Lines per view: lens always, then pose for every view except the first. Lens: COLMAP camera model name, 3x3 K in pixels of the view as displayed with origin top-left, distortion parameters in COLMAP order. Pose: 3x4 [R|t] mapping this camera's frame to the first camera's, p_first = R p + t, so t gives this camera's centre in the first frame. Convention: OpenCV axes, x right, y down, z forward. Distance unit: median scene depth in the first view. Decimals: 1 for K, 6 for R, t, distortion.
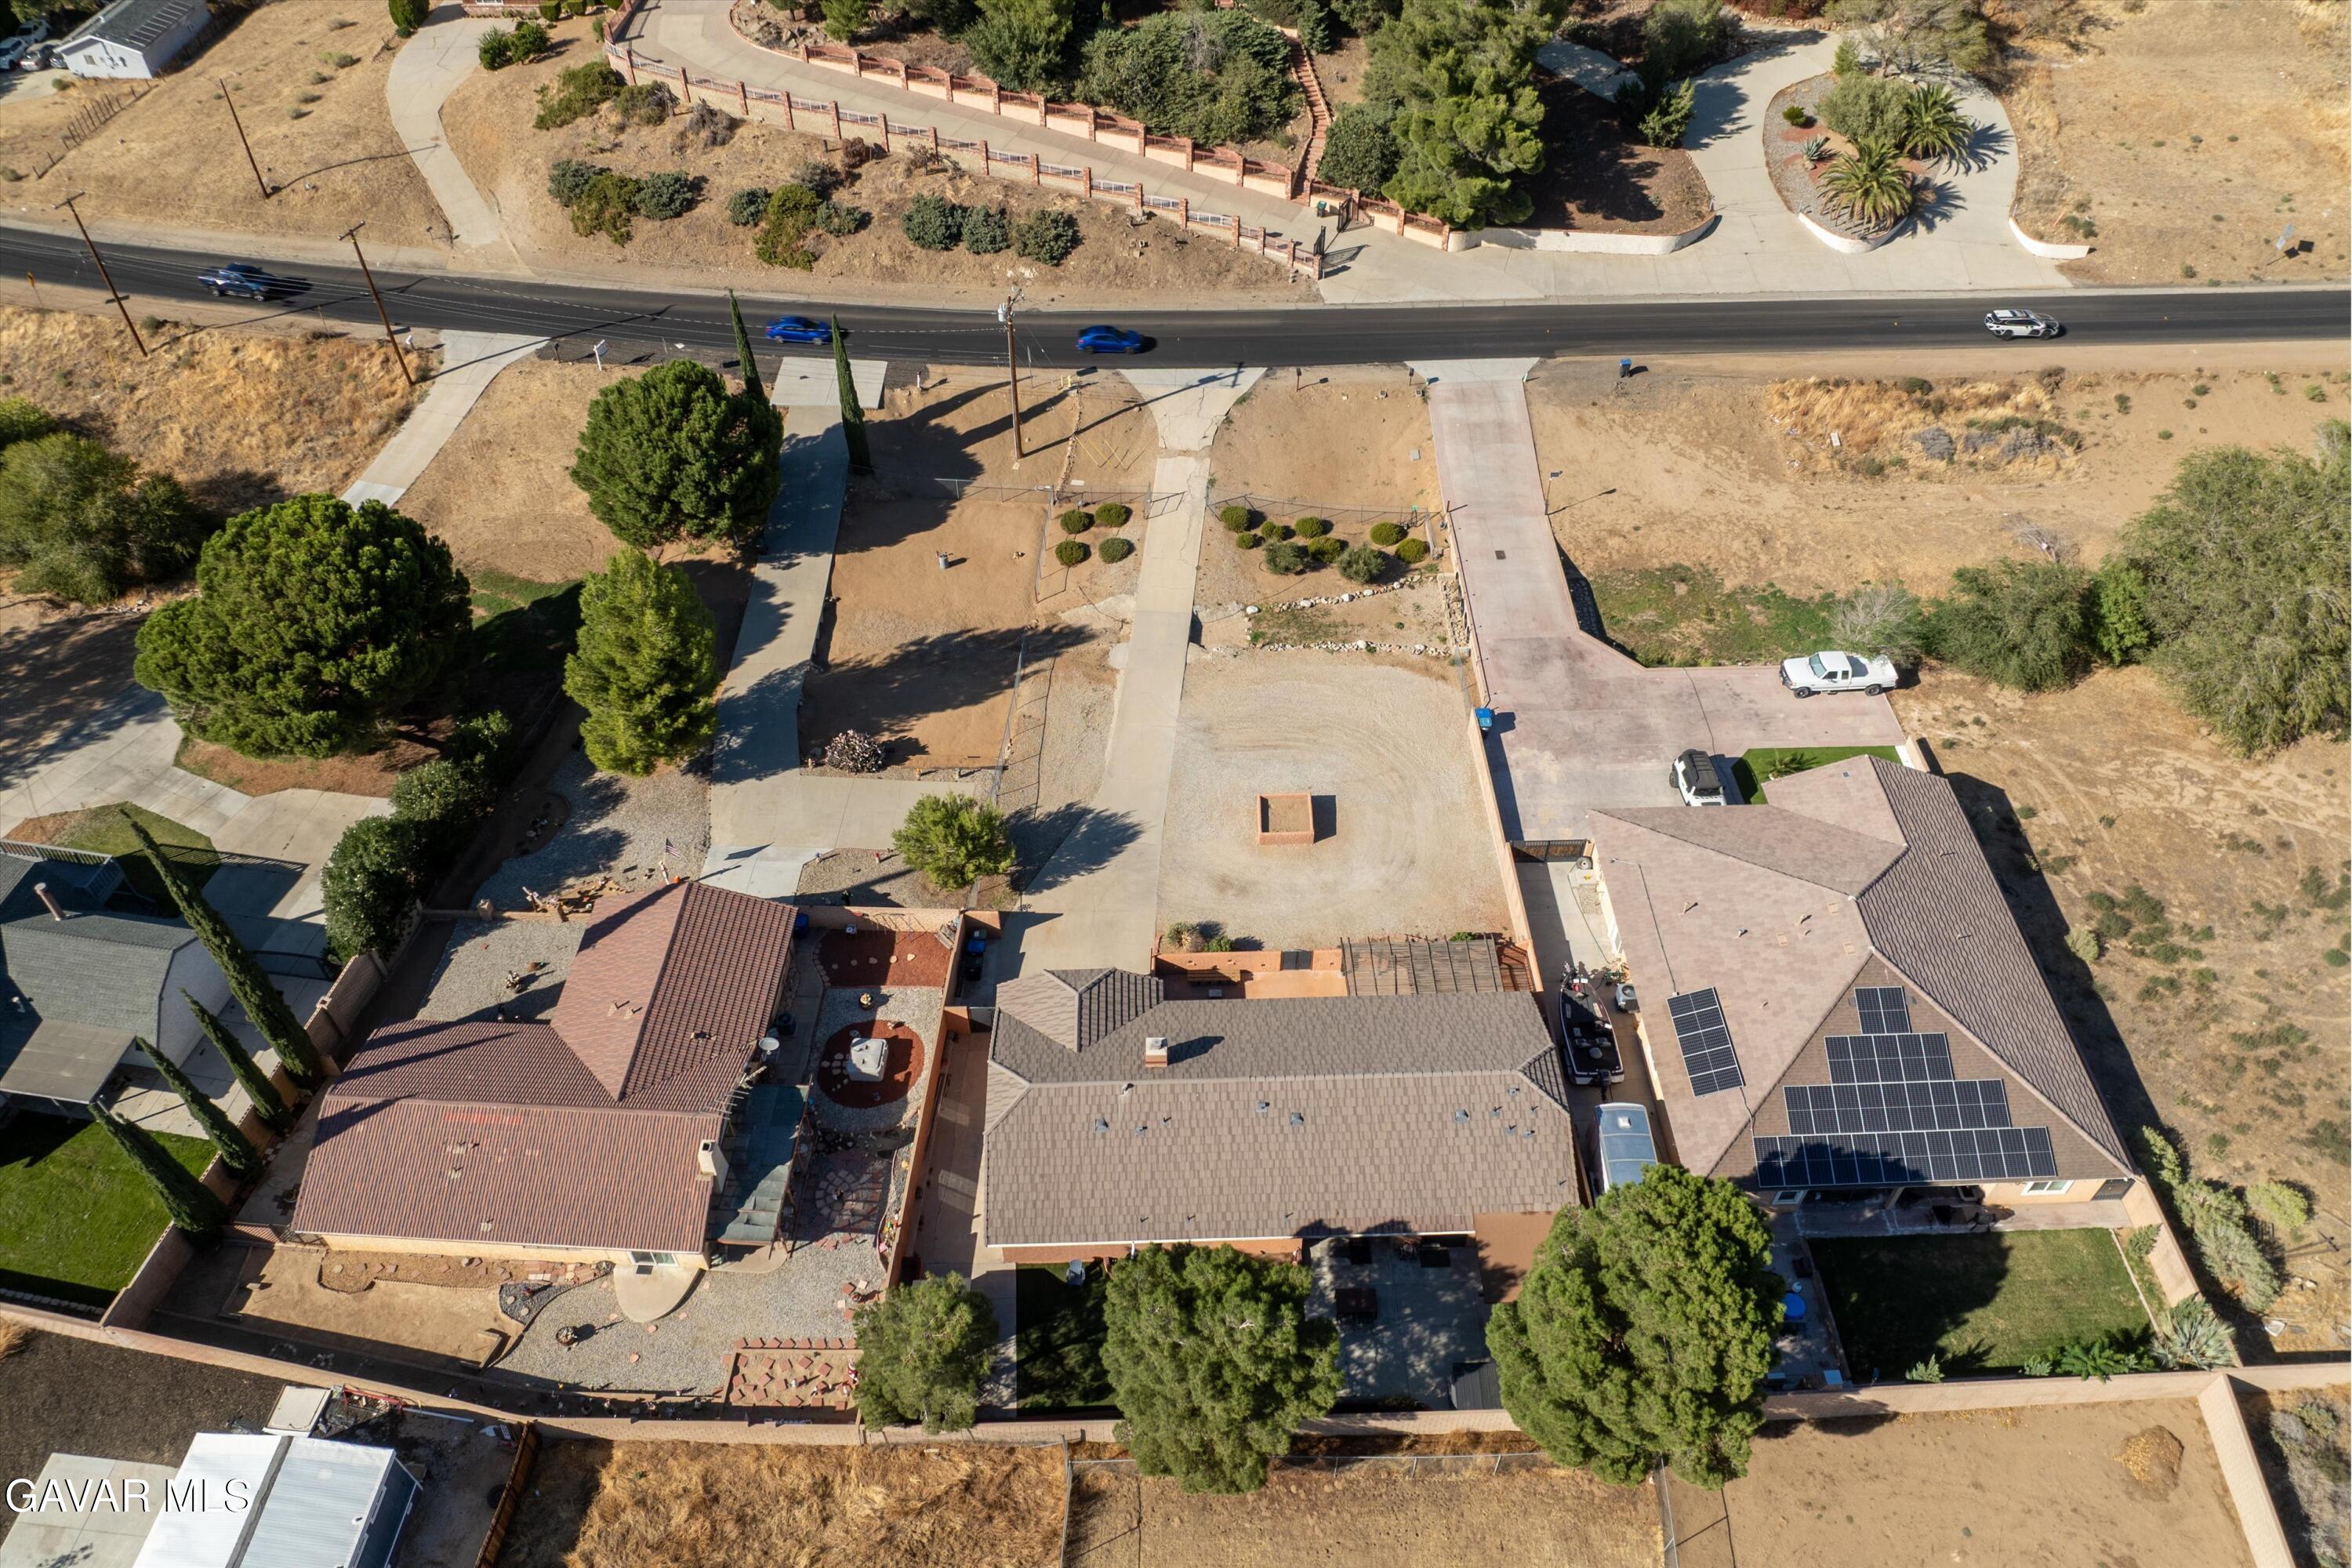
lens RADIAL K [[1644.0, 0, 1168.9], [0, 1644.0, 810.7], [0, 0, 1]] dist [-0.041017, 0.012710]
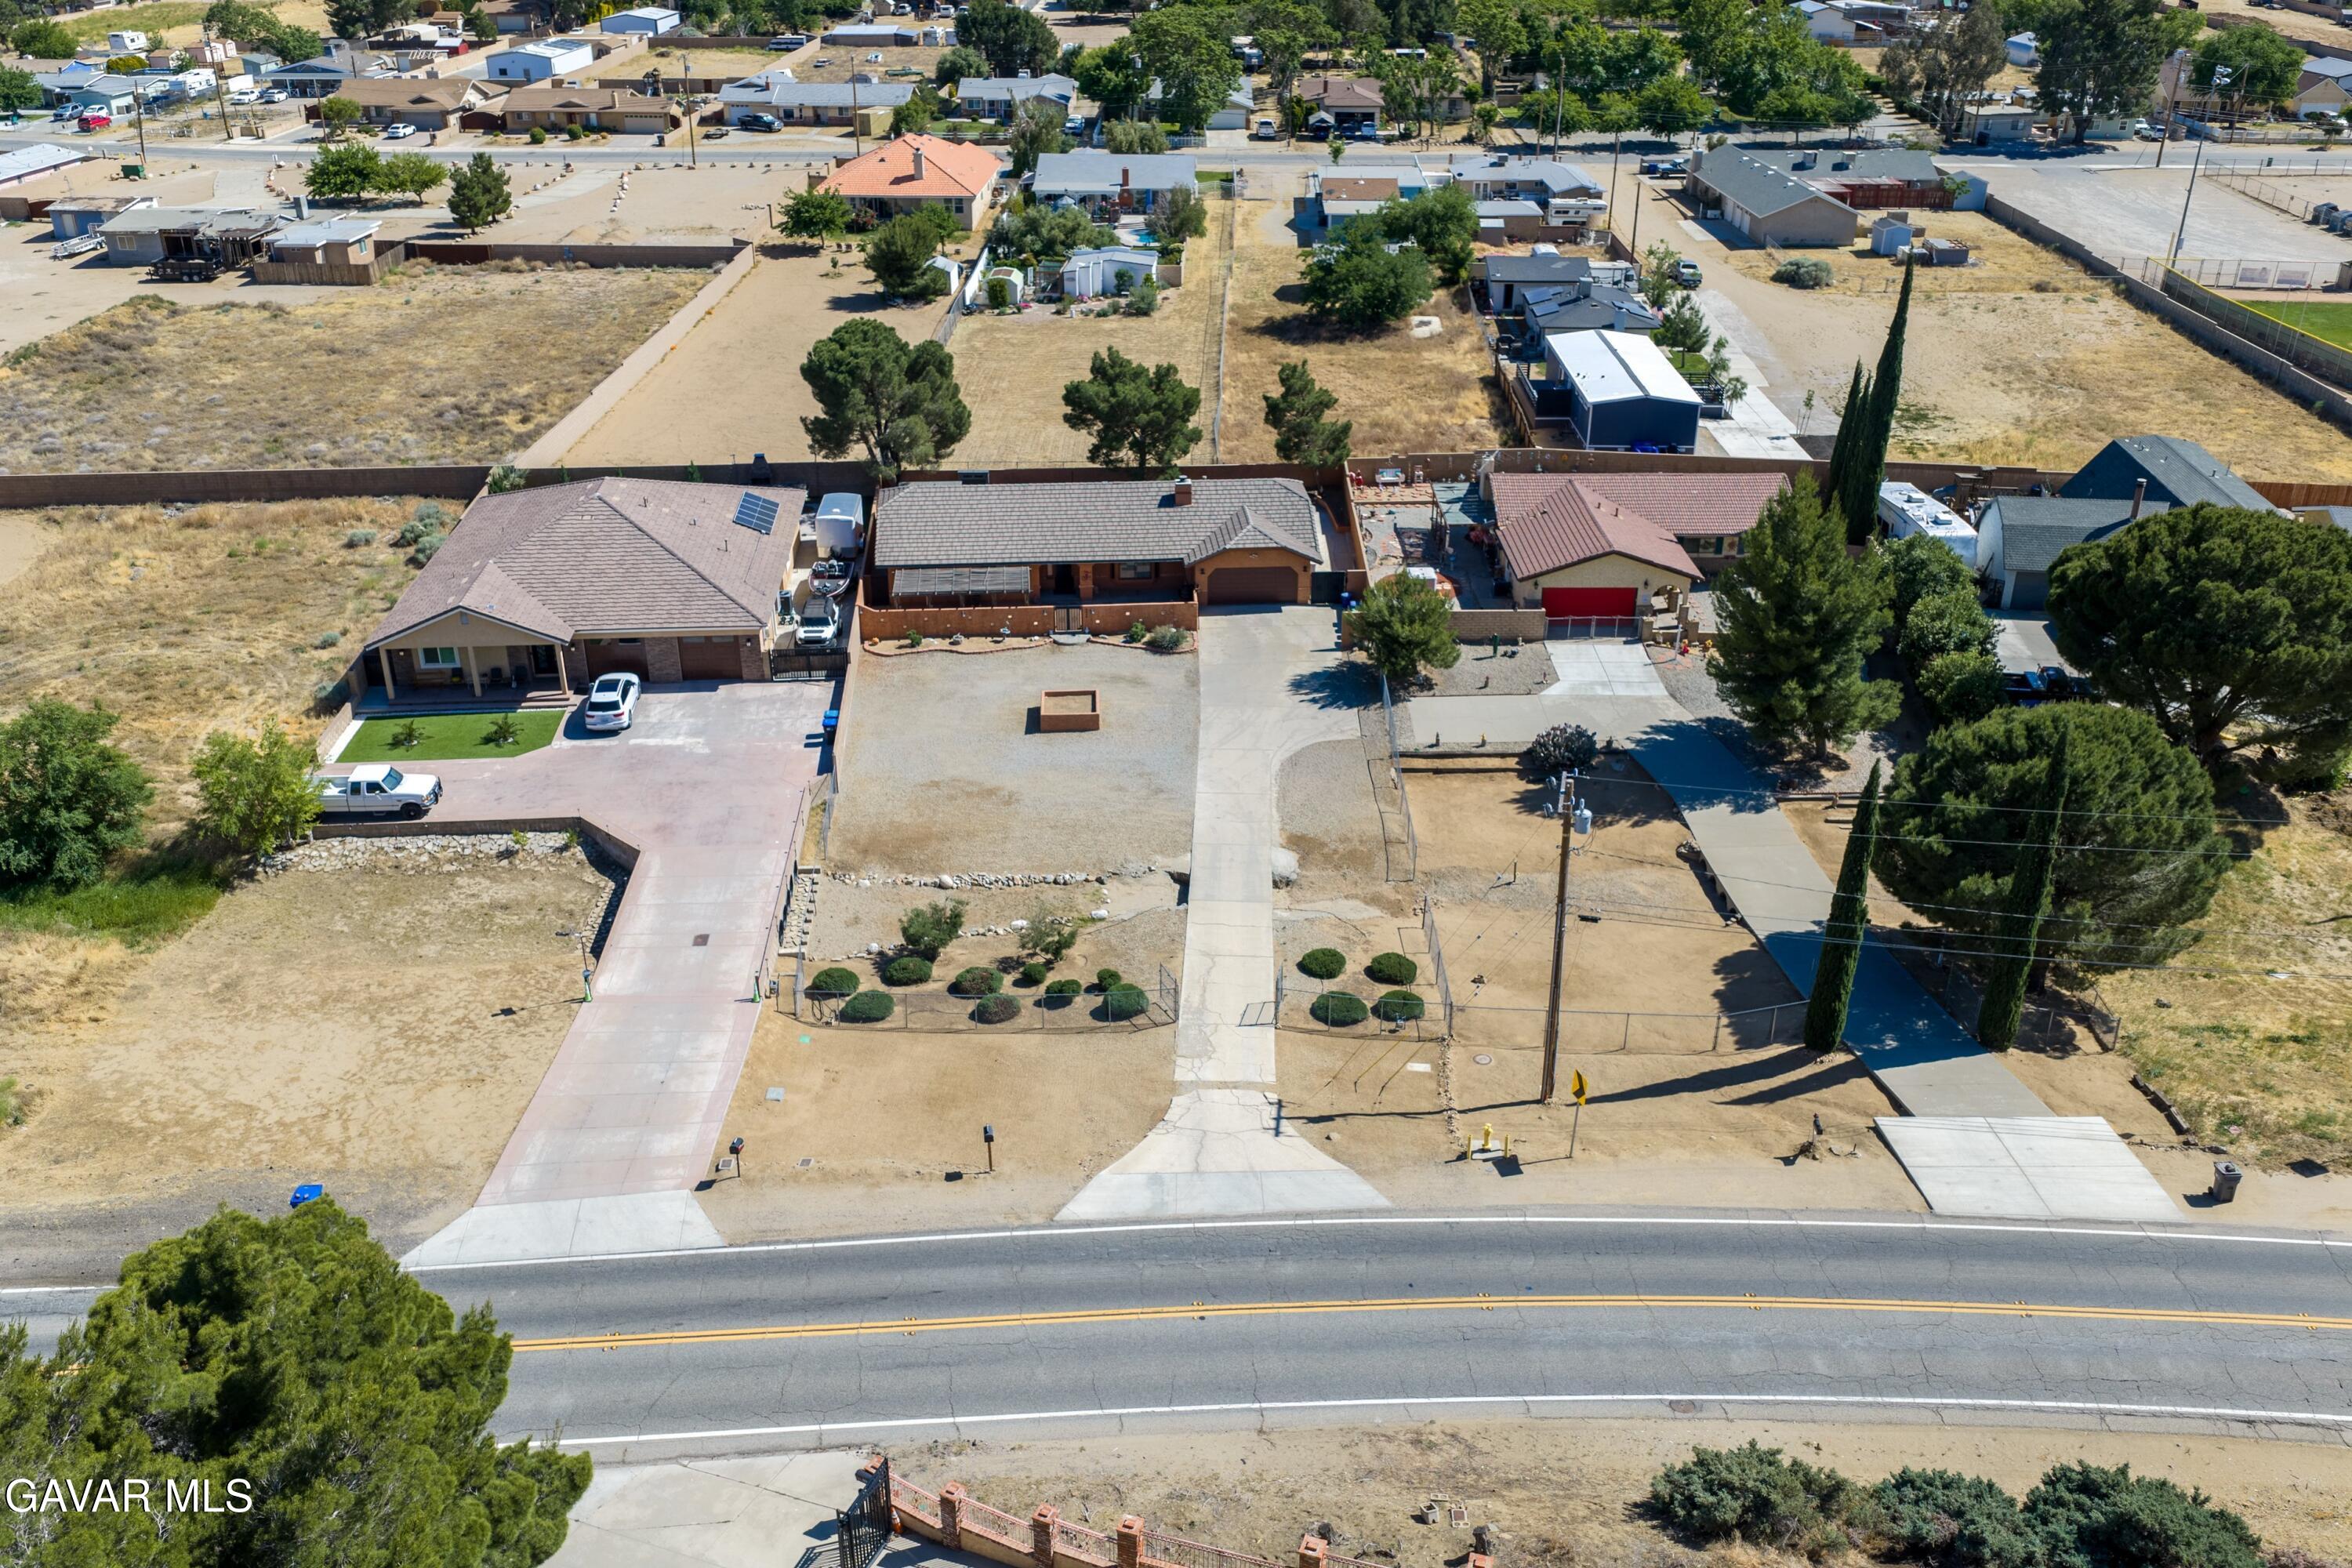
lens RADIAL K [[1944.8, 0, 1182.6], [0, 1944.8, 797.2], [0, 0, 1]] dist [0.009860, -0.016878]
pose [[-0.998289, 0.028496, -0.051055, 0.056276], [-0.040818, 0.285532, 0.957500, -0.891181], [0.041863, 0.957946, -0.283880, 1.168336]]
